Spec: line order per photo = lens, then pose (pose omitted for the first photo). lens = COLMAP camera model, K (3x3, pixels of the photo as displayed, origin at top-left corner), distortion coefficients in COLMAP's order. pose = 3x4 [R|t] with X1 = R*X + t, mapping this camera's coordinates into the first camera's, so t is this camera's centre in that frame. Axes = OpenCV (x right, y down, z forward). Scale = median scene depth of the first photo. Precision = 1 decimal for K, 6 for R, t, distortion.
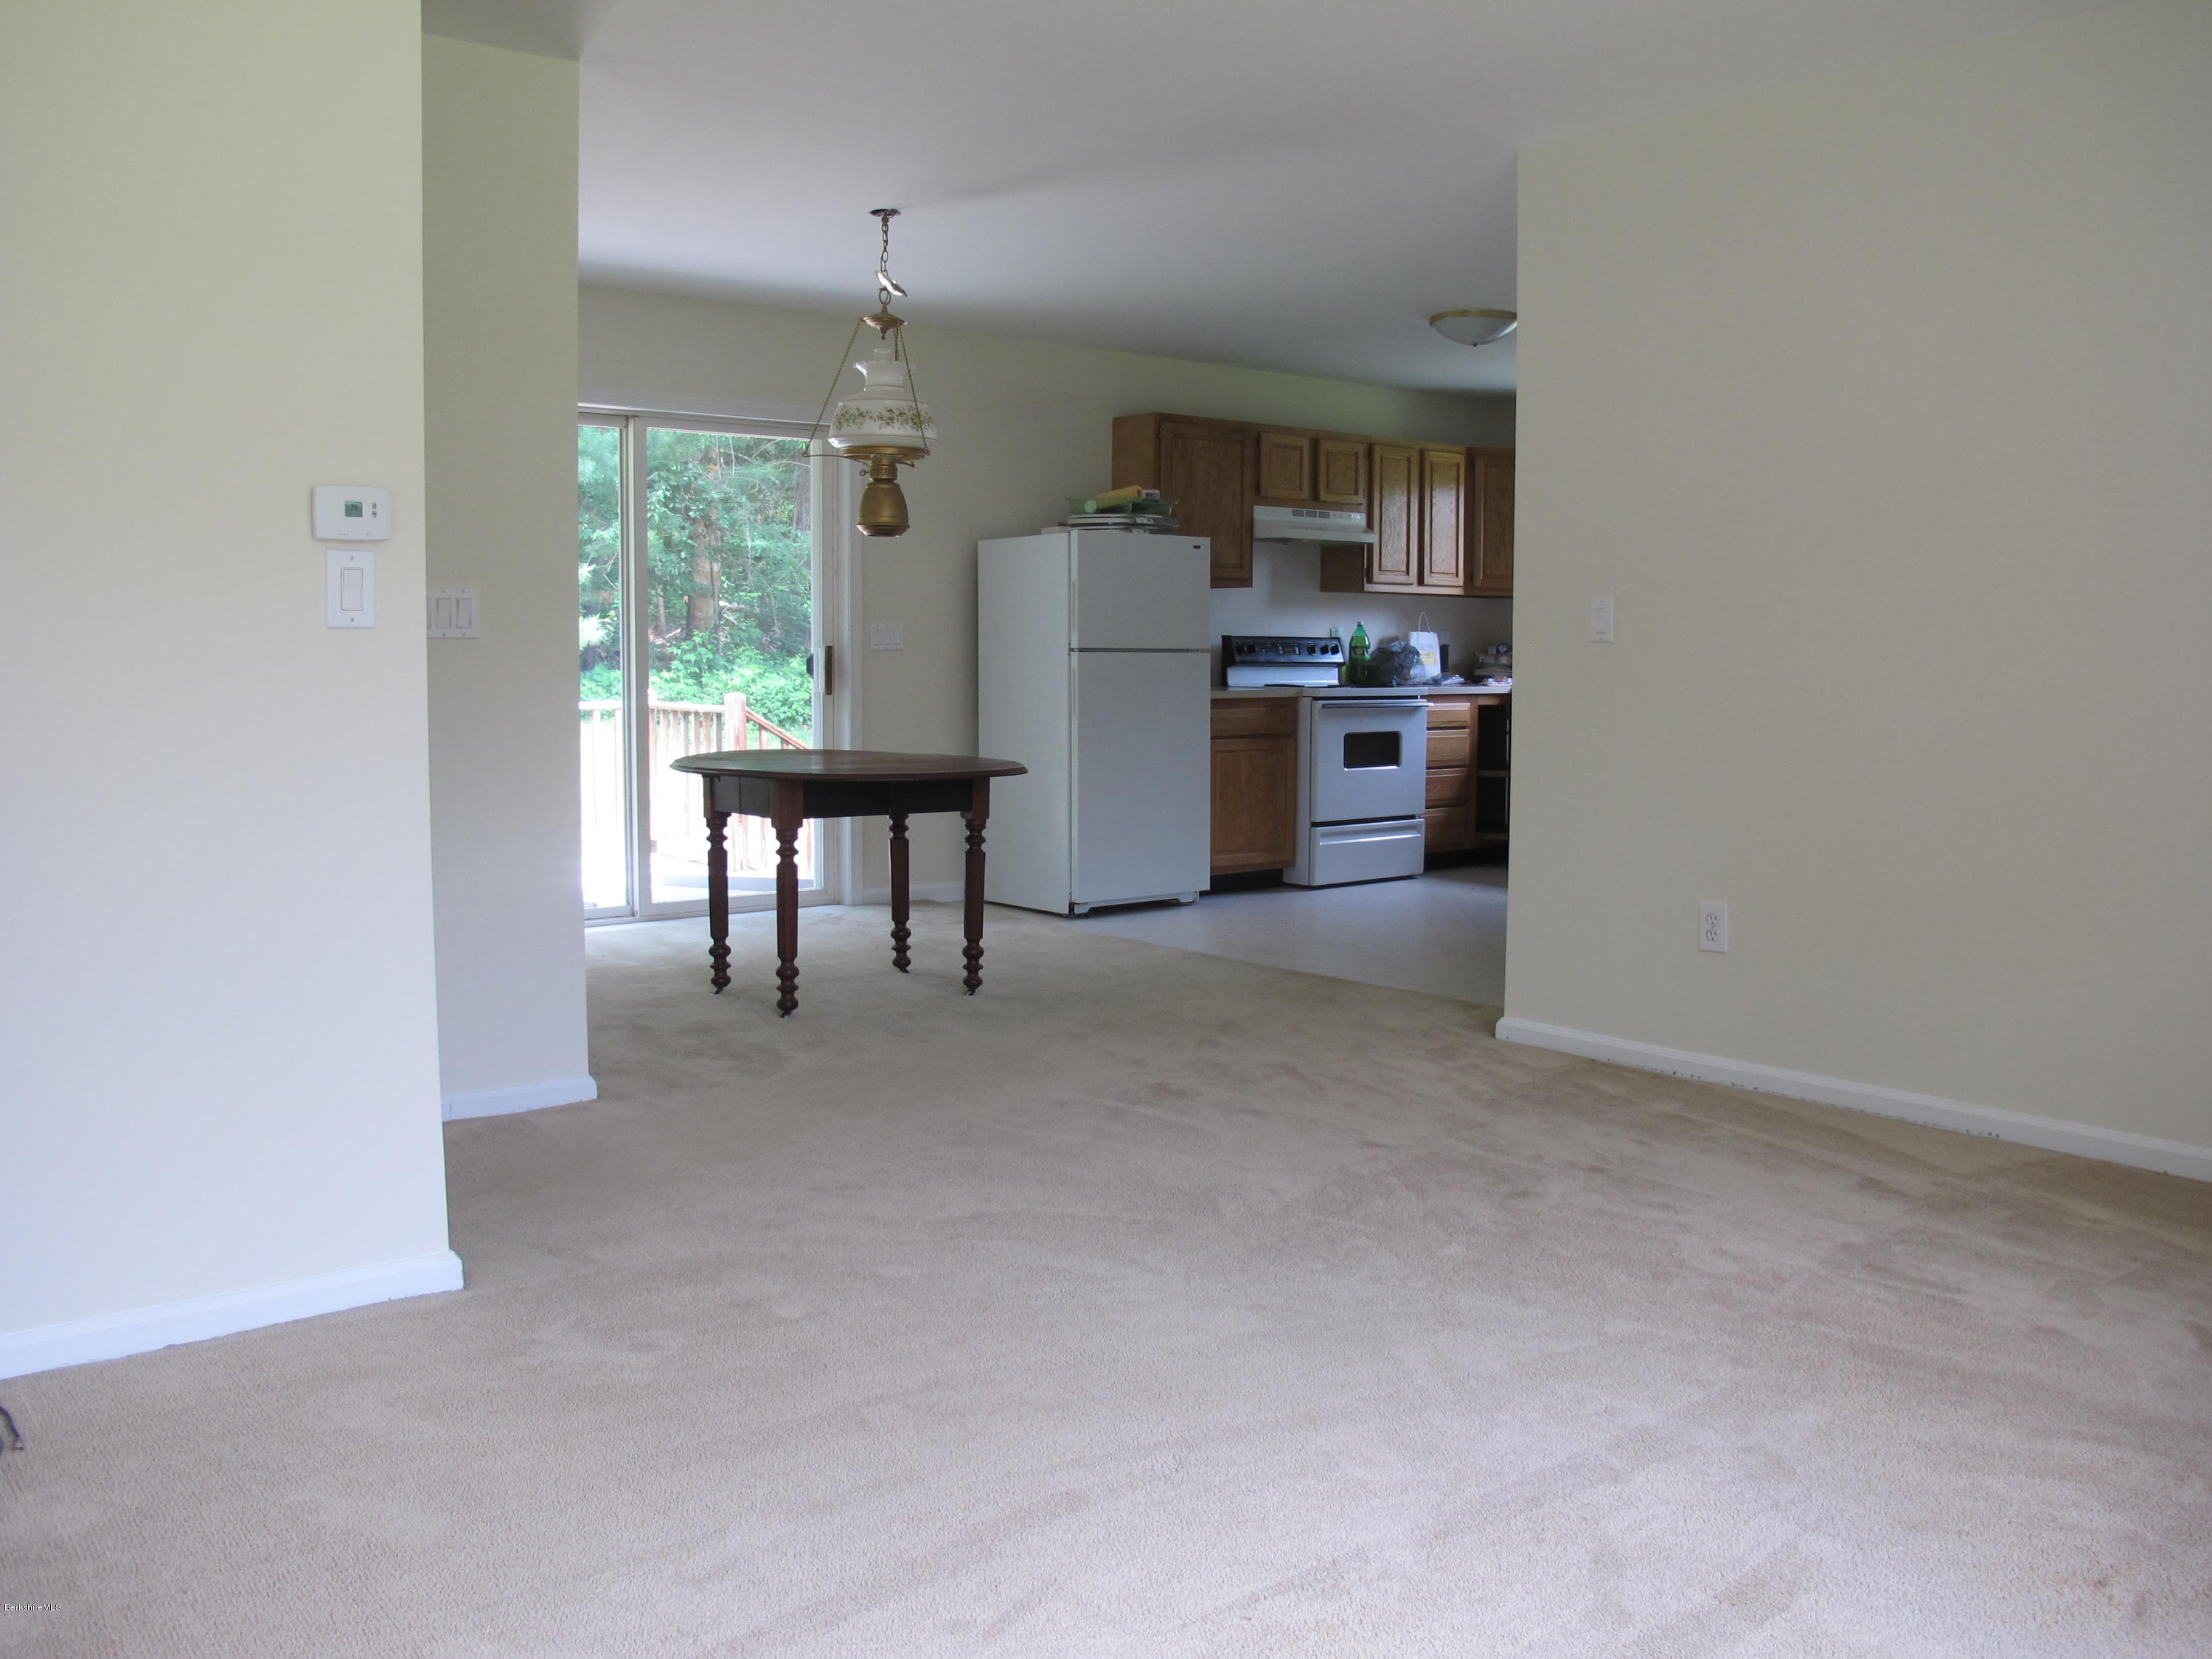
lens RADIAL K [[1866.1, 0, 1095.2], [0, 1866.1, 819.0], [0, 0, 1]] dist [-0.148767, 0.106303]
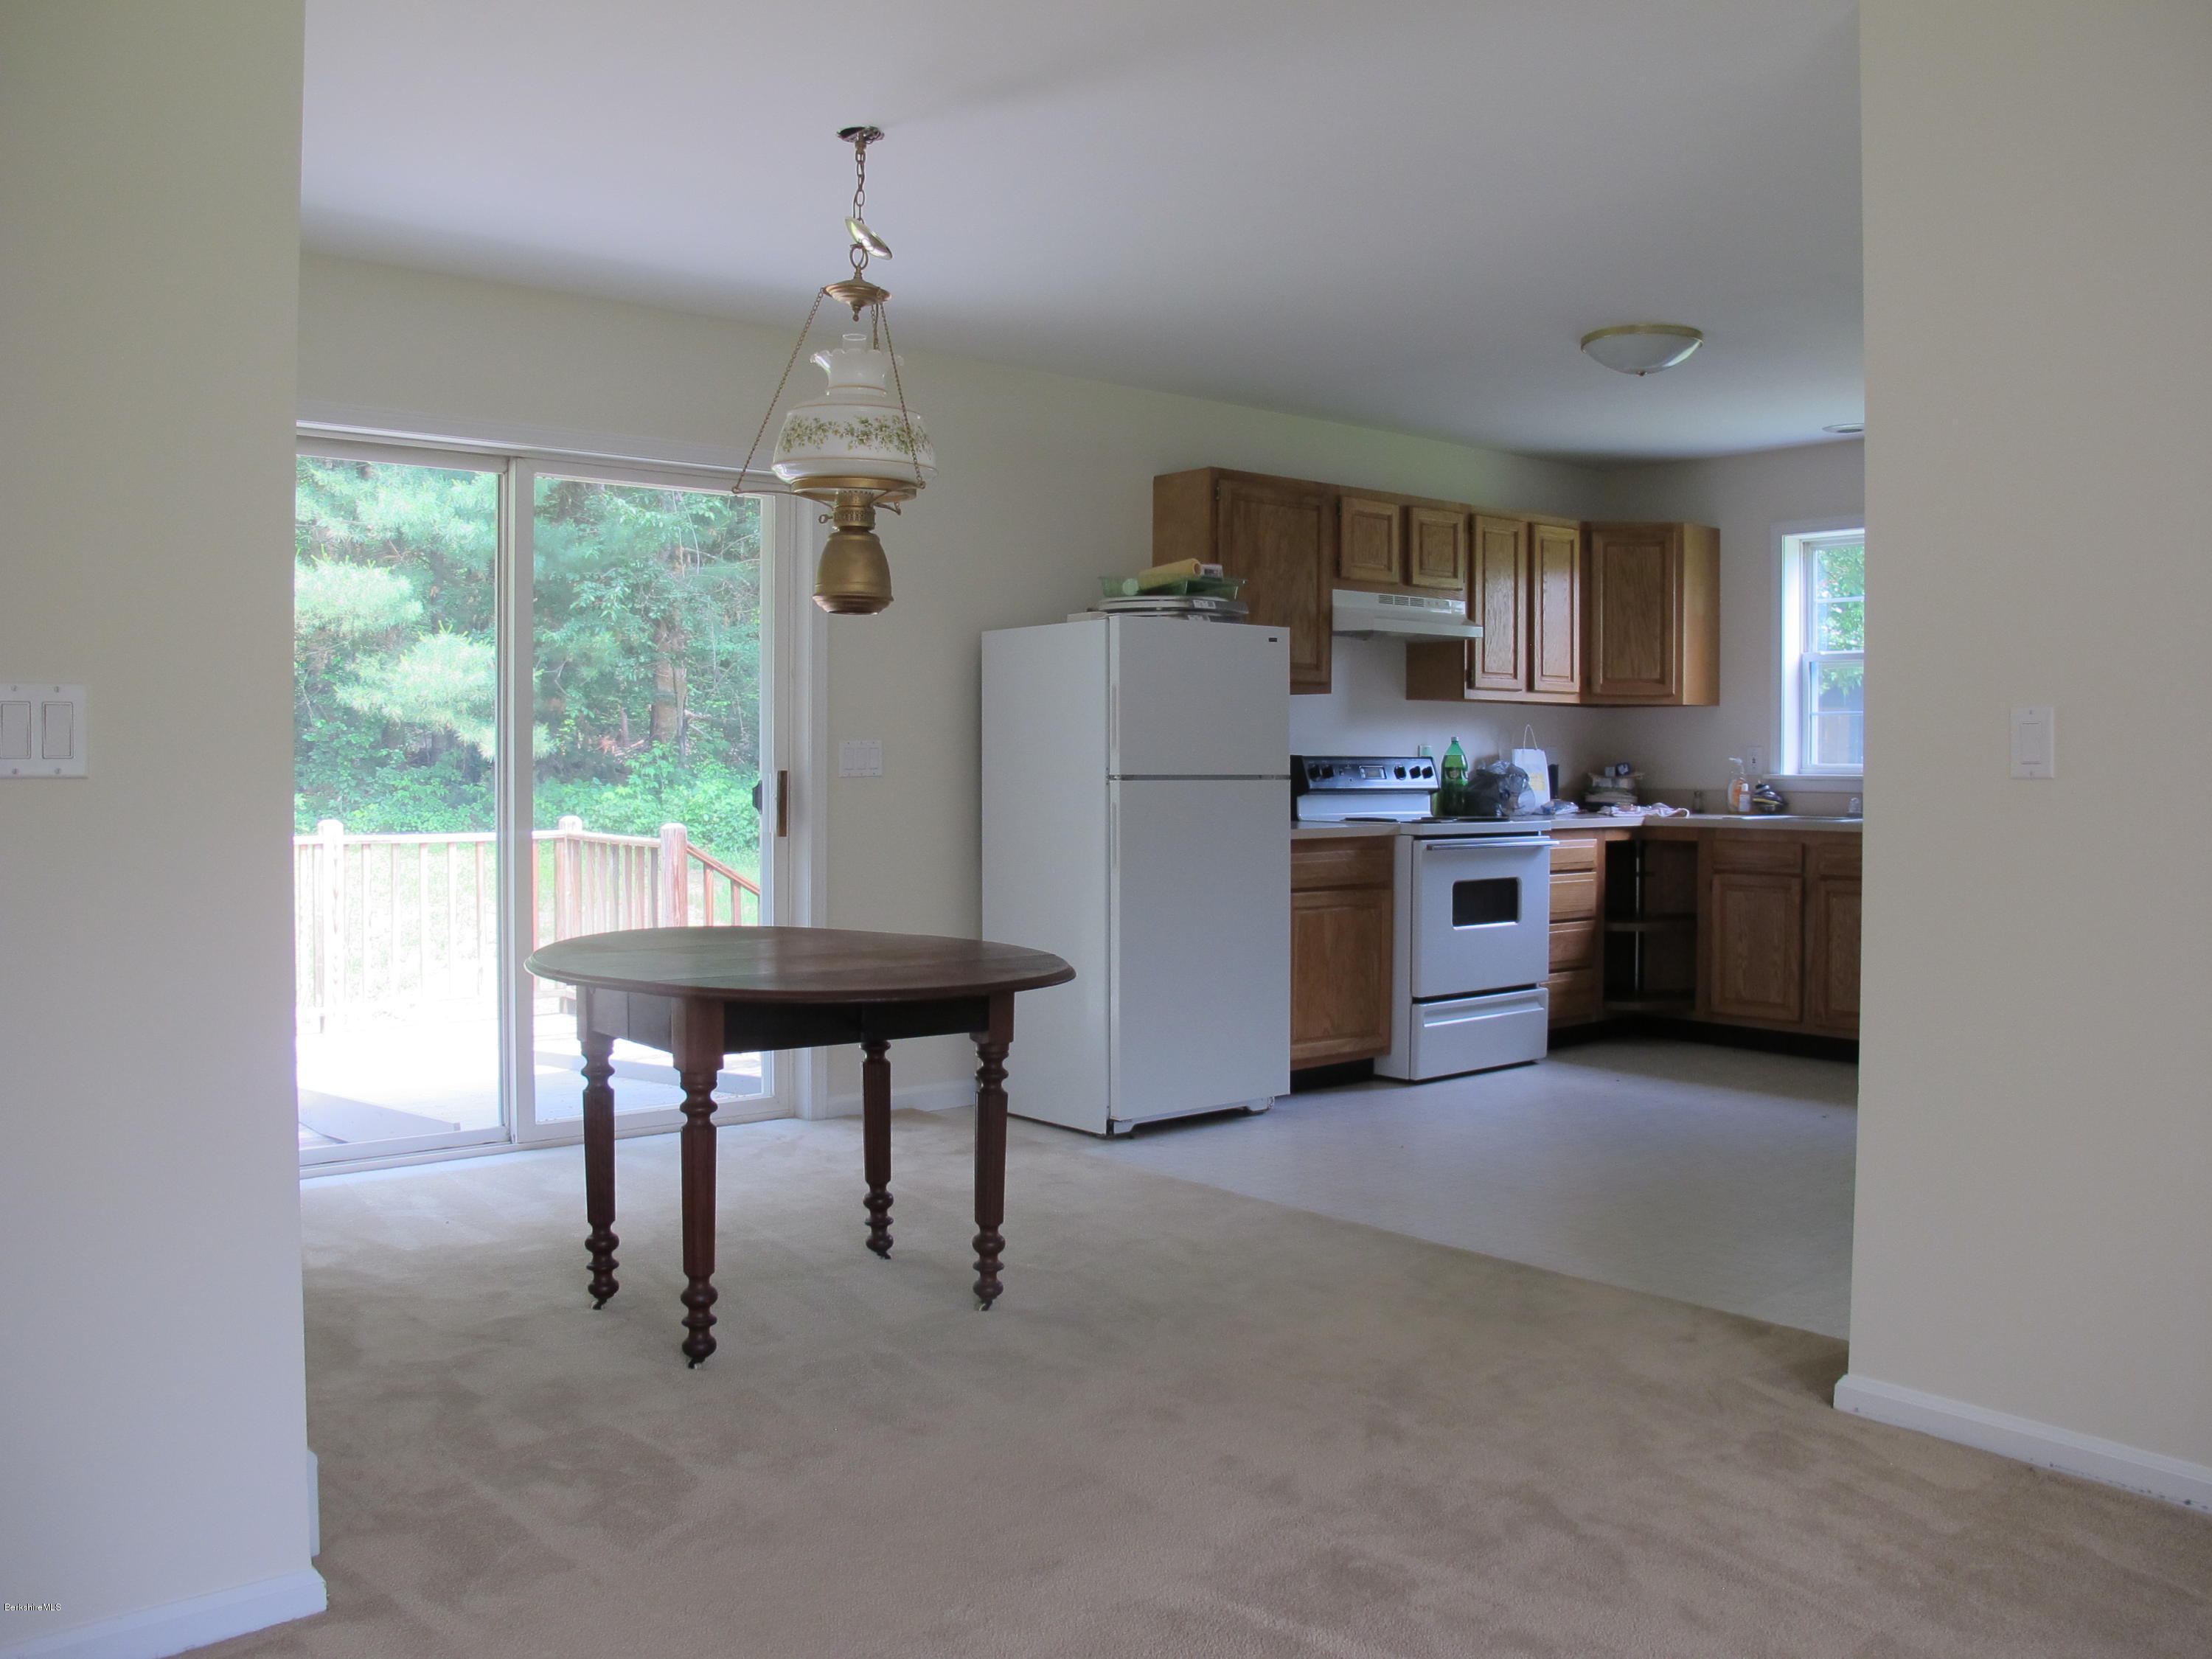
lens RADIAL K [[1866.1, 0, 1108.0], [0, 1866.1, 808.6], [0, 0, 1]] dist [-0.148767, 0.106303]
pose [[0.999827, -0.000083, 0.018575, -0.023749], [0.001271, 0.997951, -0.063972, -0.026669], [-0.018532, 0.063984, 0.997779, 0.226400]]
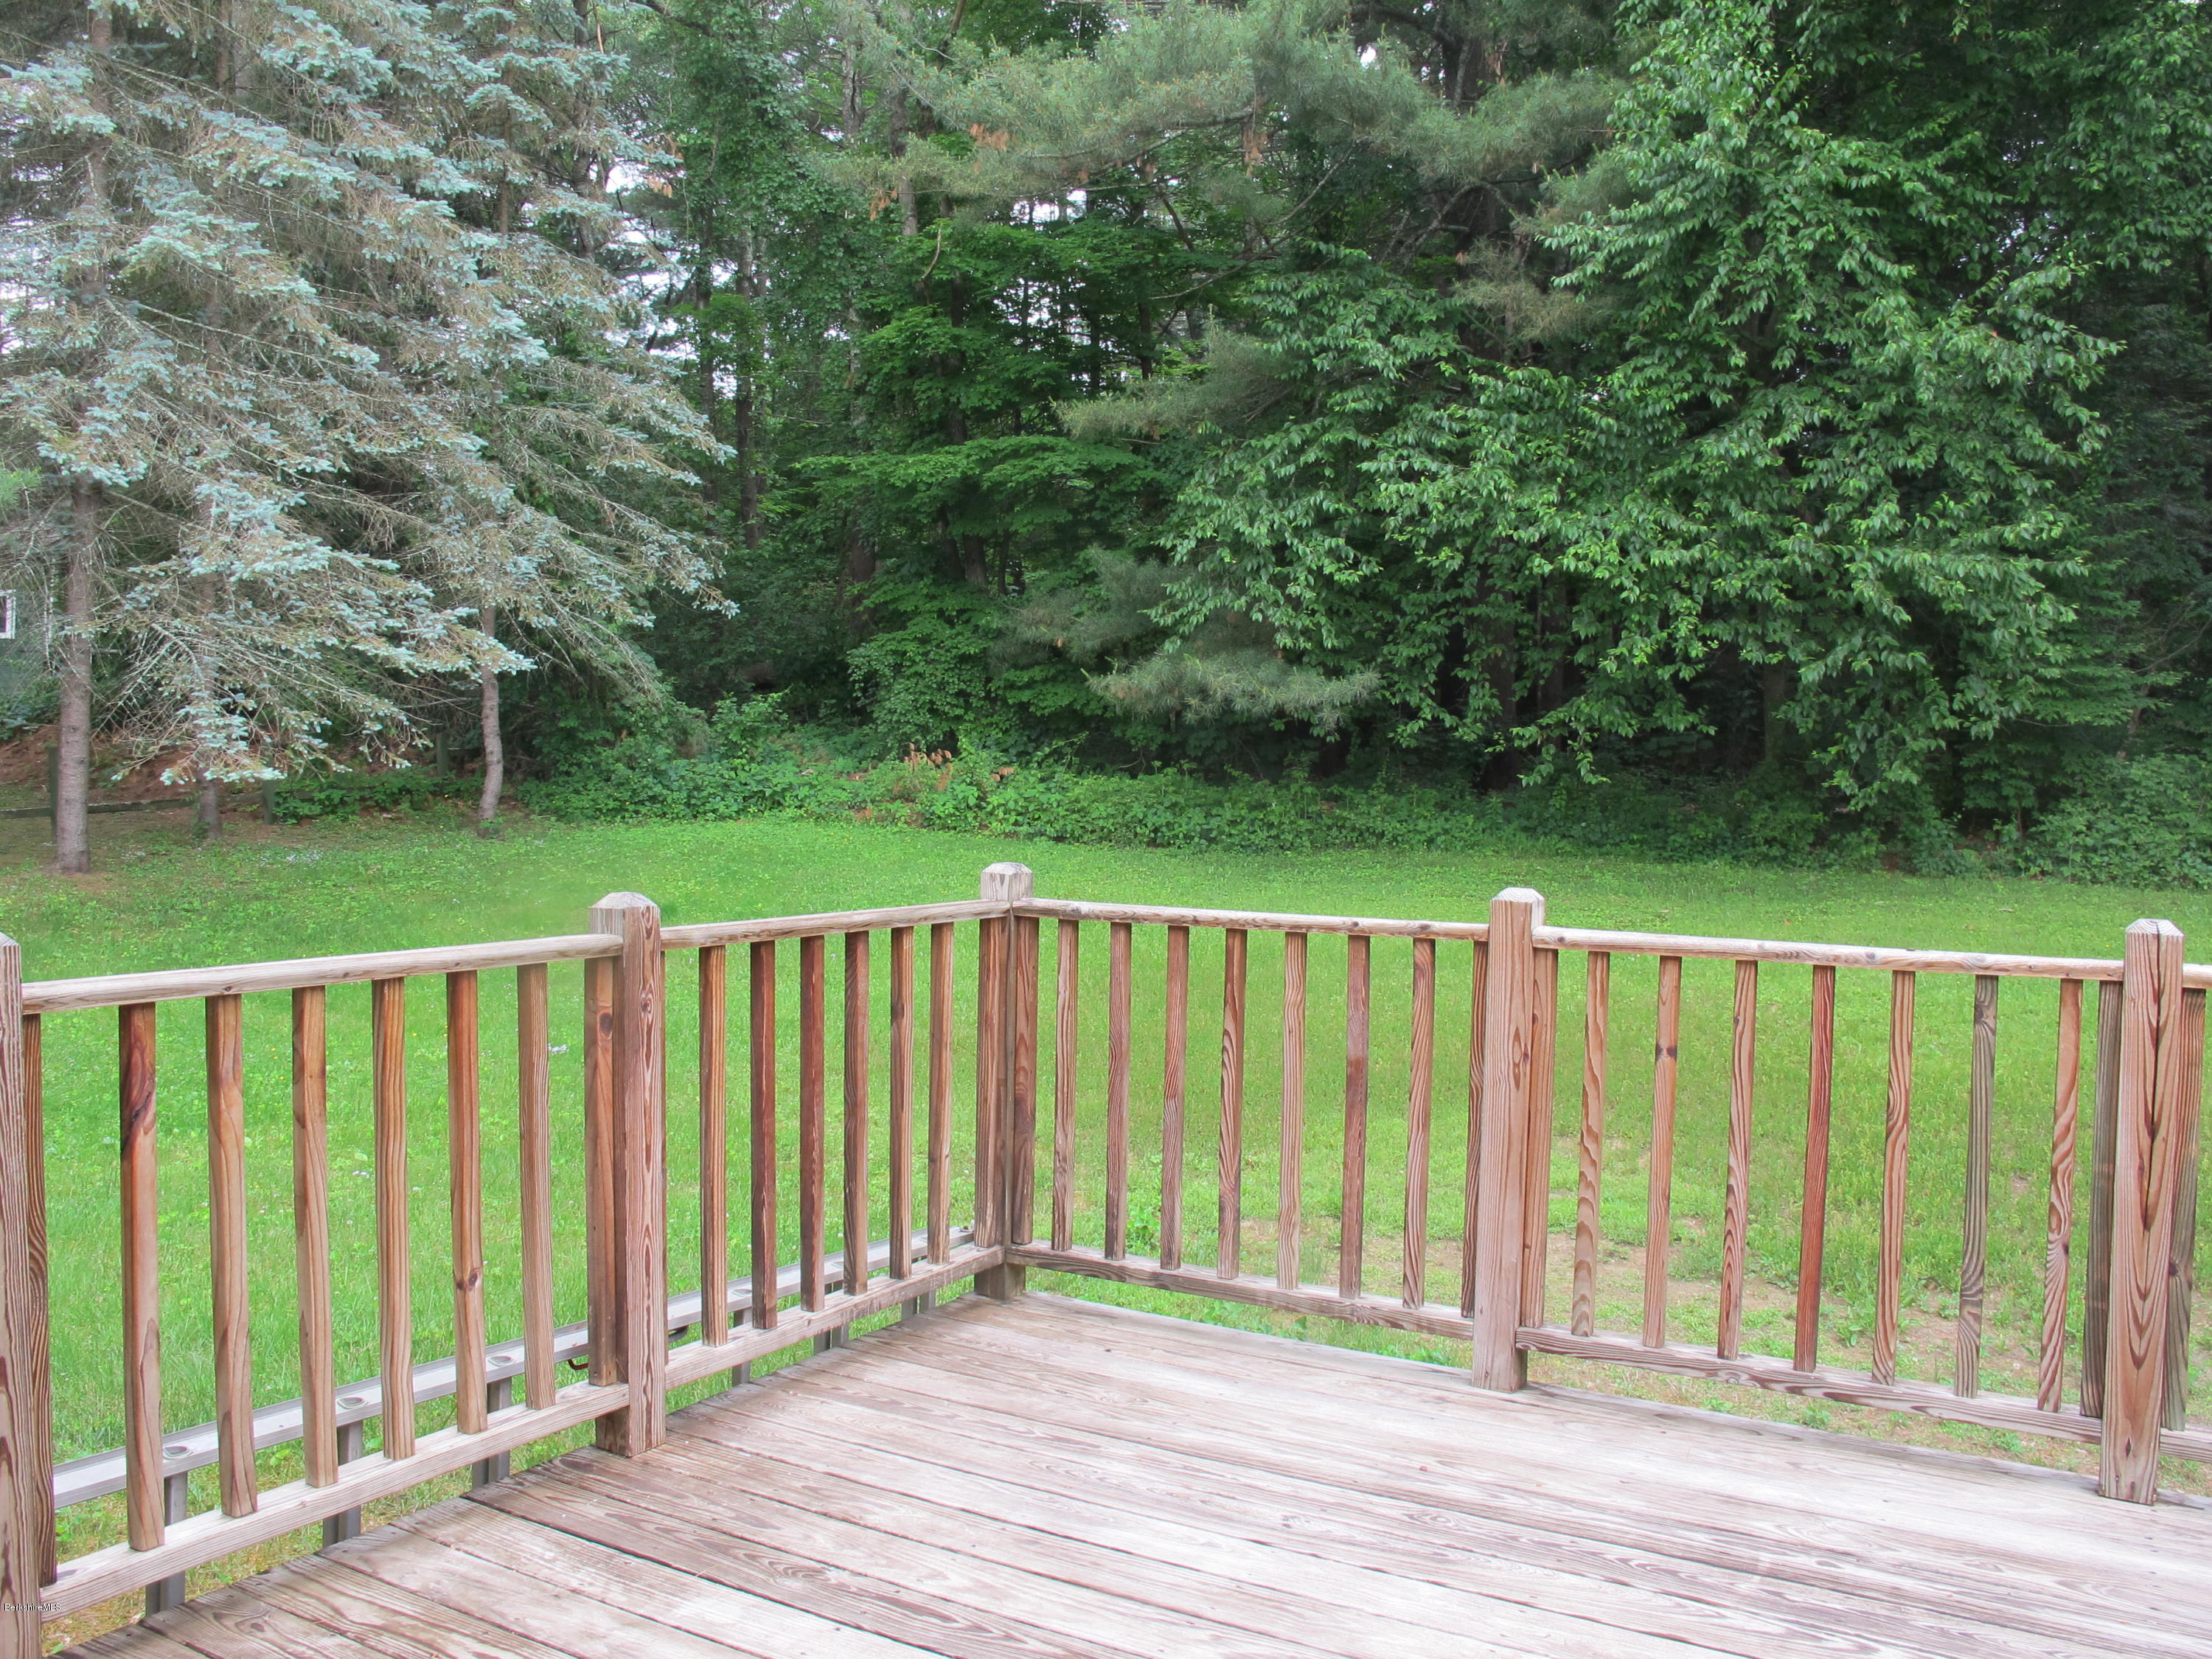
lens RADIAL K [[1866.1, 0, 1081.9], [0, 1866.1, 812.0], [0, 0, 1]] dist [-0.148767, 0.106303]
pose [[0.342127, 0.021878, -0.939399, -0.161482], [-0.099021, 0.995002, -0.012891, -0.078548], [0.934422, 0.097430, 0.342583, 0.880500]]
